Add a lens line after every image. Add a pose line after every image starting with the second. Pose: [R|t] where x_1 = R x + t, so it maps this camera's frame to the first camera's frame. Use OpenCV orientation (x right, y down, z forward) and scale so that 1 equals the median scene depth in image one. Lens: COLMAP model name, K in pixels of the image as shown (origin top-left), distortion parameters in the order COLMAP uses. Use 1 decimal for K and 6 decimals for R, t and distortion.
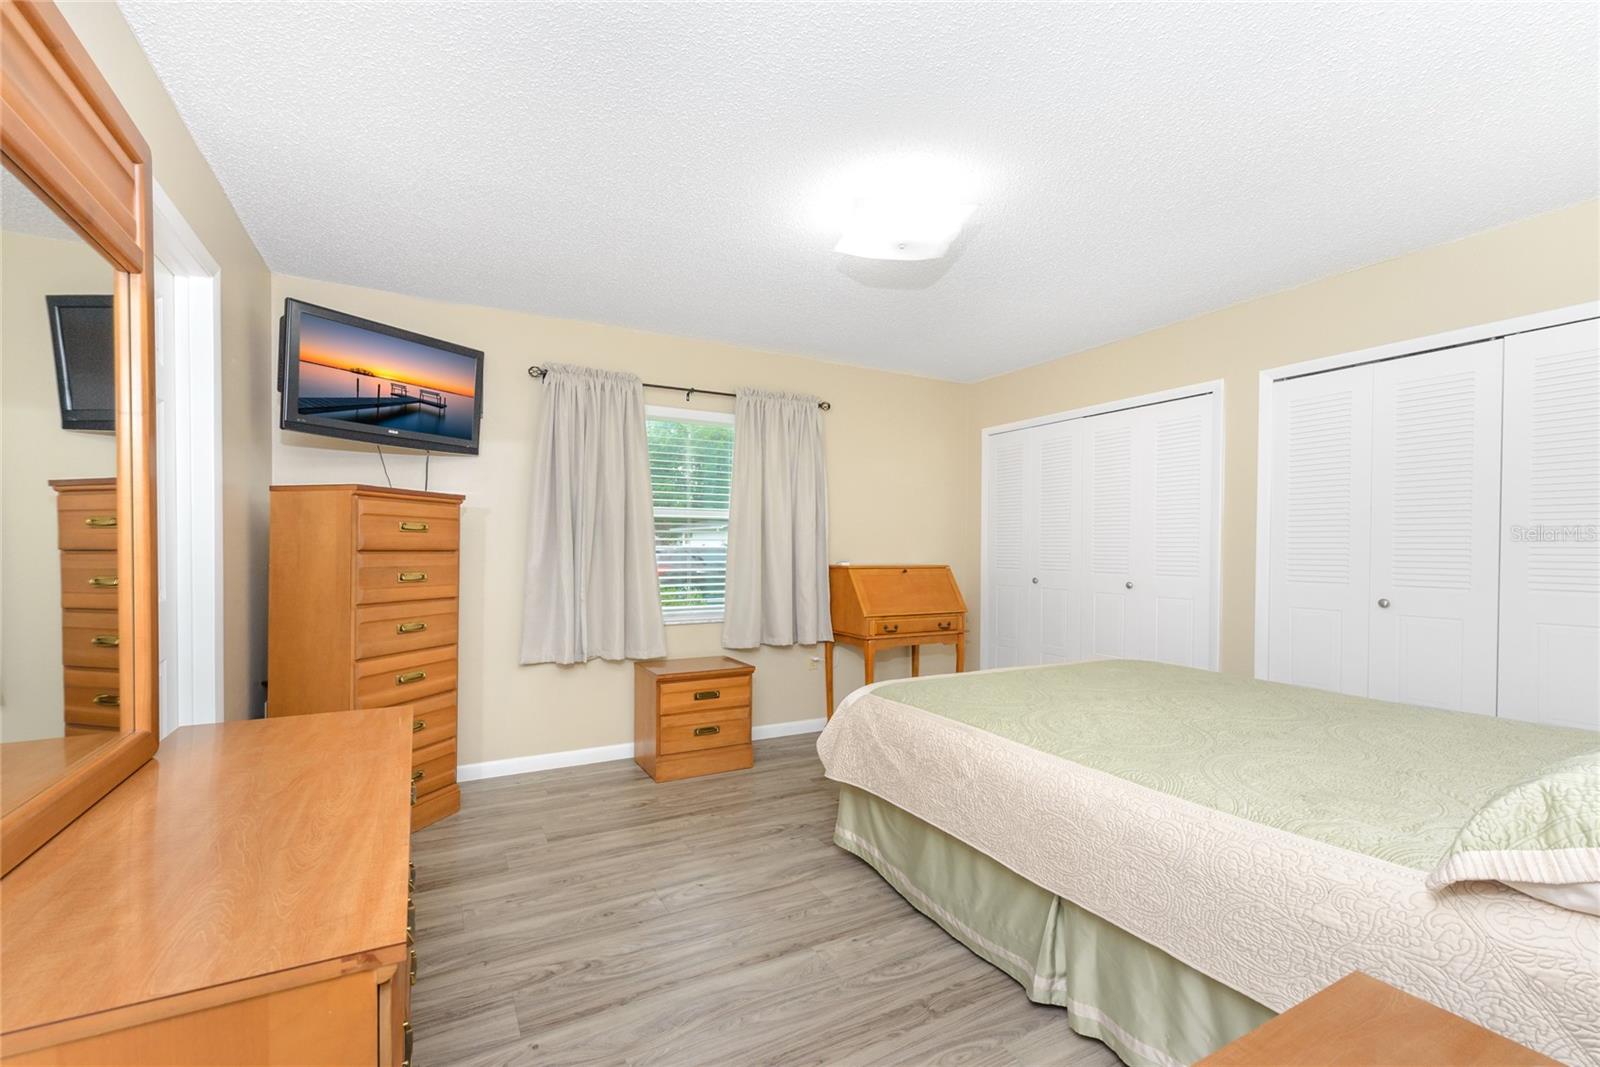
lens RADIAL K [[679.9, 0, 800.0], [0, 679.9, 533.5], [0, 0, 1]] dist [-0.000682, -0.000115]
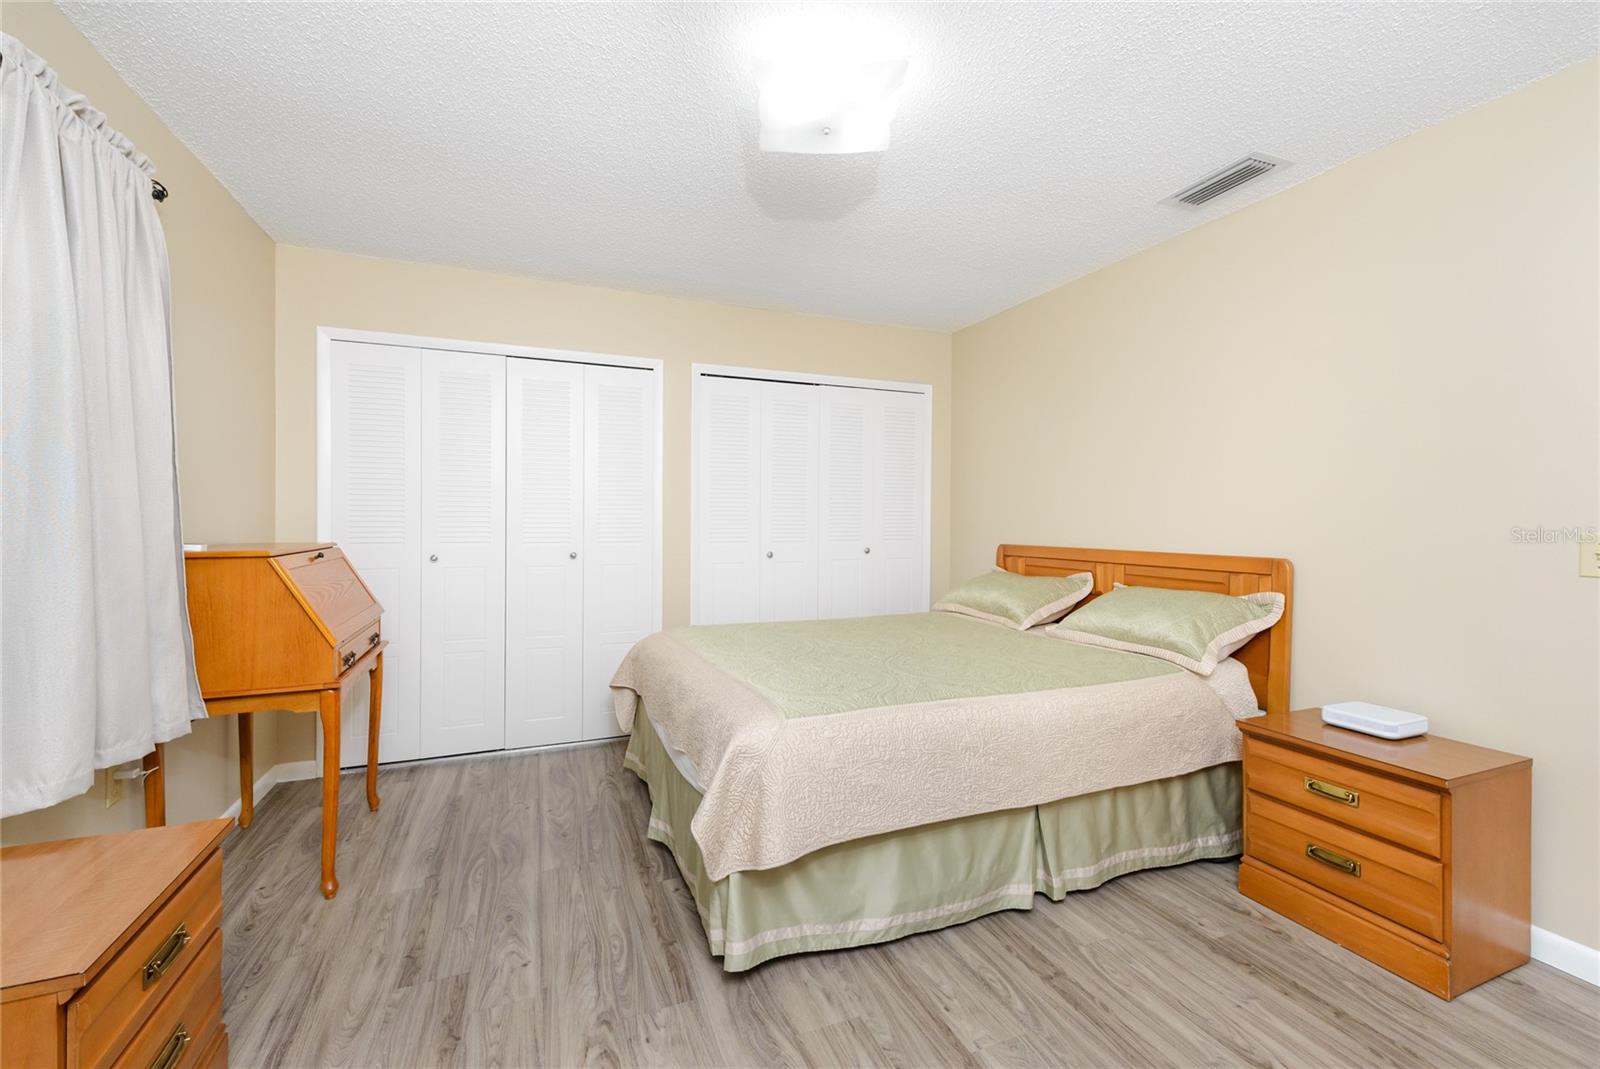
lens RADIAL K [[673.6, 0, 804.5], [0, 673.6, 514.2], [0, 0, 1]] dist [-0.000254, -0.000118]
pose [[0.117370, -0.006732, 0.993065, -0.729986], [-0.025071, 0.999638, 0.009740, 0.007506], [-0.992772, -0.026040, 0.117159, 1.090797]]
